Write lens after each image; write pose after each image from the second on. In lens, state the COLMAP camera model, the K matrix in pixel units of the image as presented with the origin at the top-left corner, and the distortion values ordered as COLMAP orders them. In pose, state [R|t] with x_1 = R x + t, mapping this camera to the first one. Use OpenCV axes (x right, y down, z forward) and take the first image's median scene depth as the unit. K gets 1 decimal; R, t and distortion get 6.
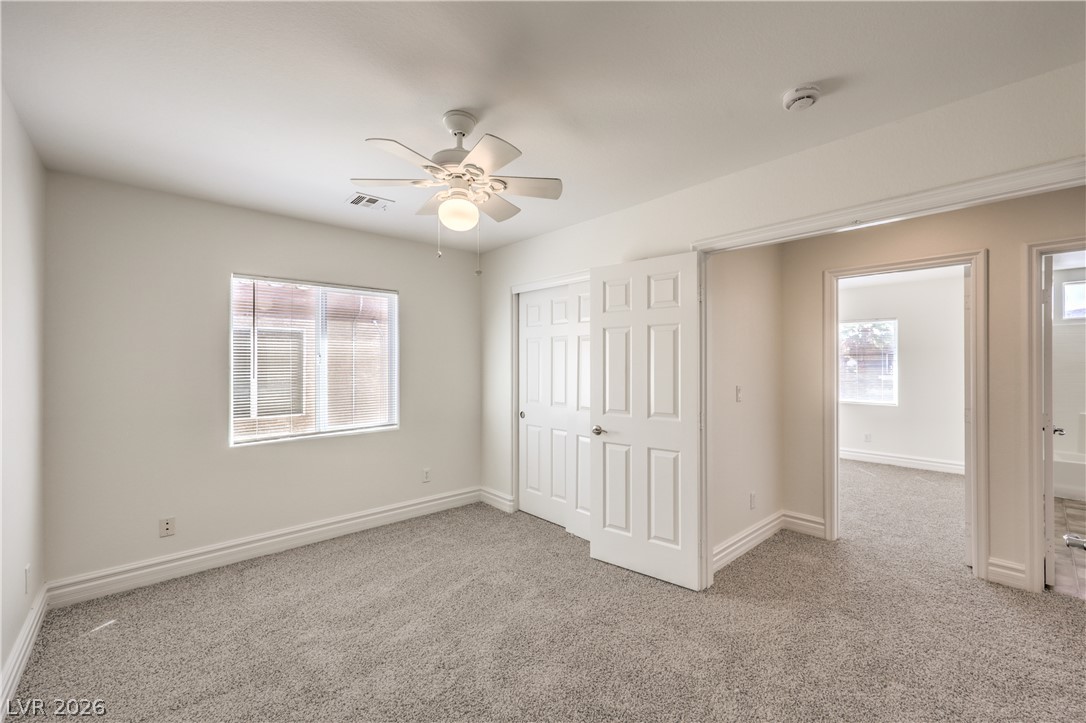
lens RADIAL K [[443.1, 0, 550.1], [0, 443.1, 357.6], [0, 0, 1]] dist [0.001889, 0.000337]
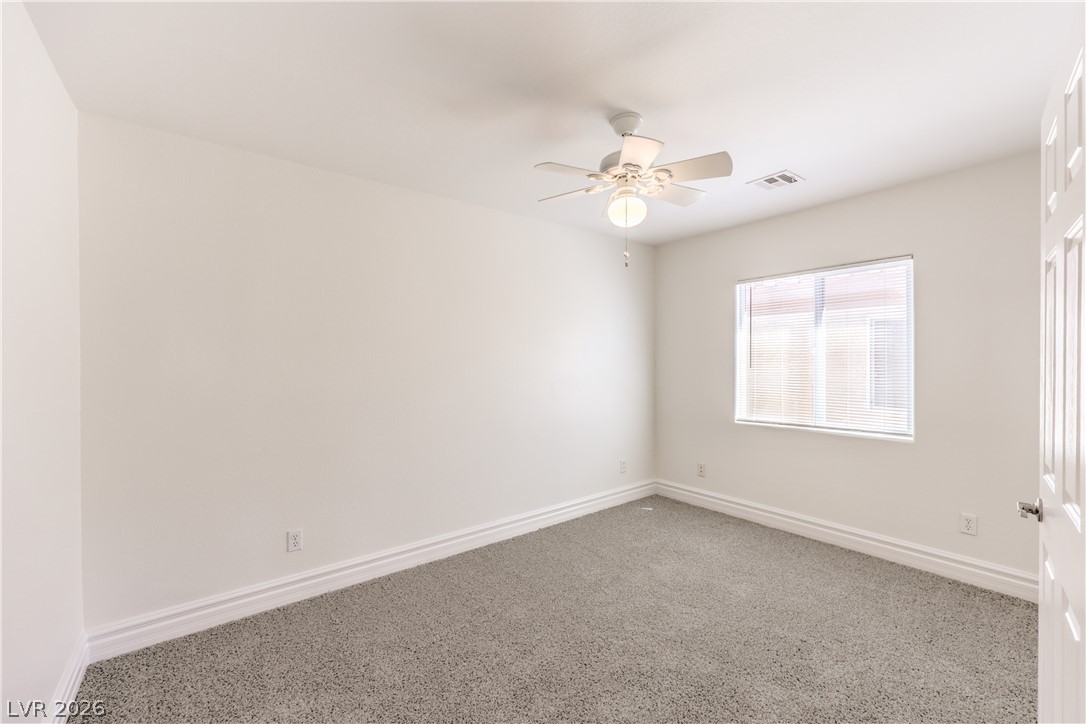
lens RADIAL K [[443.1, 0, 550.1], [0, 443.1, 358.1], [0, 0, 1]] dist [0.001889, 0.000337]
pose [[-0.051296, -0.000498, -0.998683, 0.523846], [0.008953, 0.999959, -0.000958, 0.020834], [0.998643, -0.008991, -0.051289, 0.543354]]
